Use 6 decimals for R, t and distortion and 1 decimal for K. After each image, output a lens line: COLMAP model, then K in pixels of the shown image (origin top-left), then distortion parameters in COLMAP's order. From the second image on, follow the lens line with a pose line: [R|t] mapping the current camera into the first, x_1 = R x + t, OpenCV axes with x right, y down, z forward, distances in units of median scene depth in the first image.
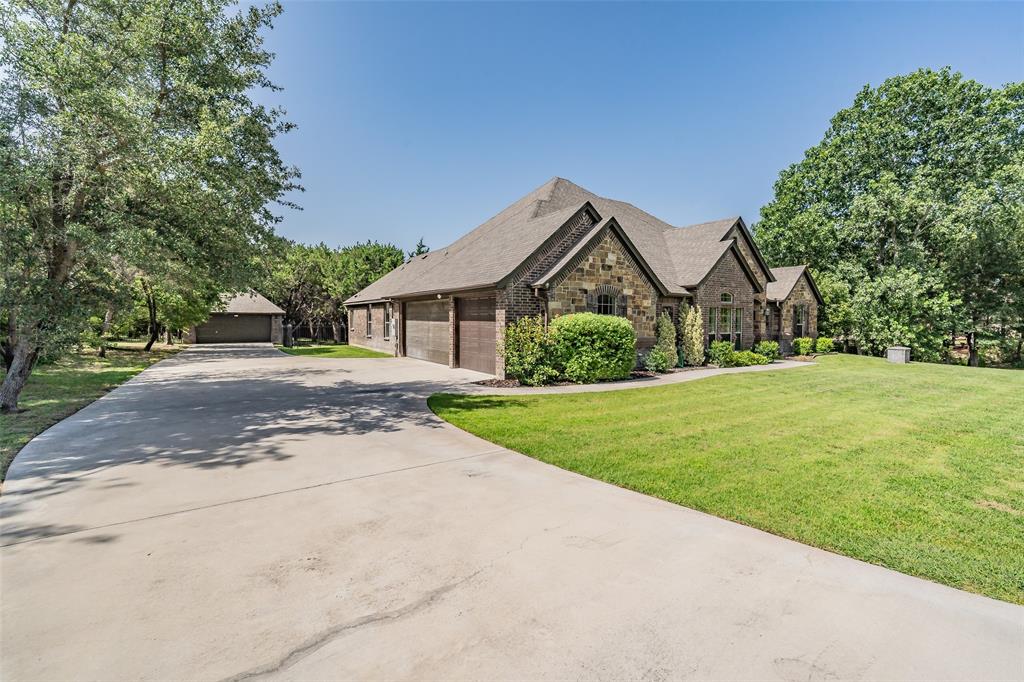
lens RADIAL K [[439.0, 0, 512.3], [0, 439.0, 335.1], [0, 0, 1]] dist [-0.000826, 0.000000]
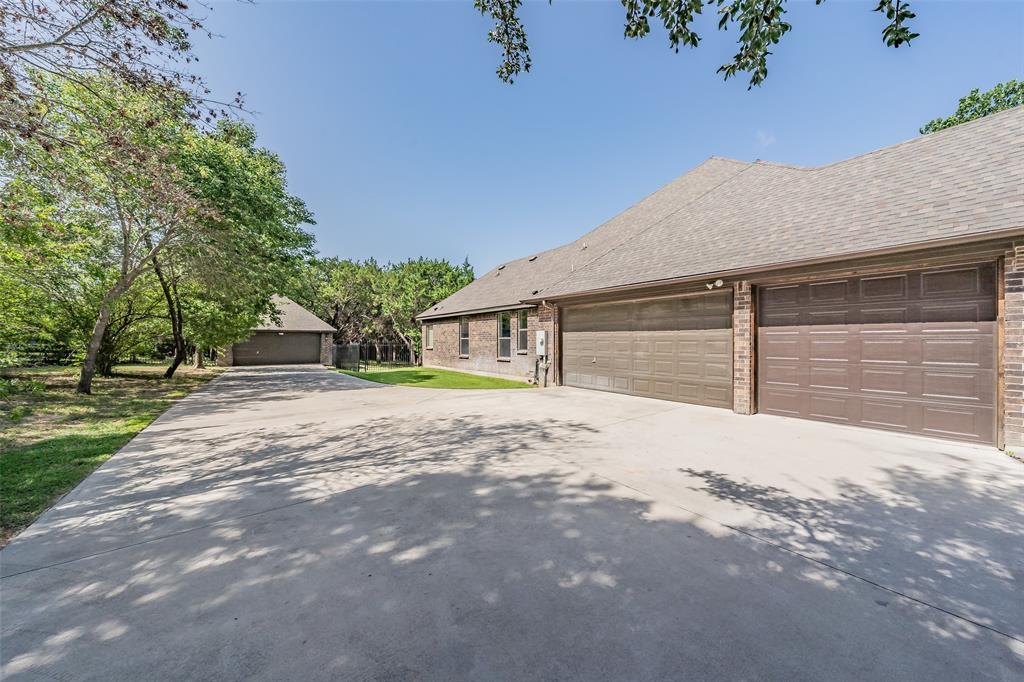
lens RADIAL K [[352.6, 0, 511.9], [0, 352.6, 344.3], [0, 0, 1]] dist [-0.000003, 0.000375]
pose [[0.998146, -0.004012, 0.060737, -0.250318], [0.005769, 0.999569, -0.028777, -0.000418], [-0.060596, 0.029074, 0.997739, 0.319543]]
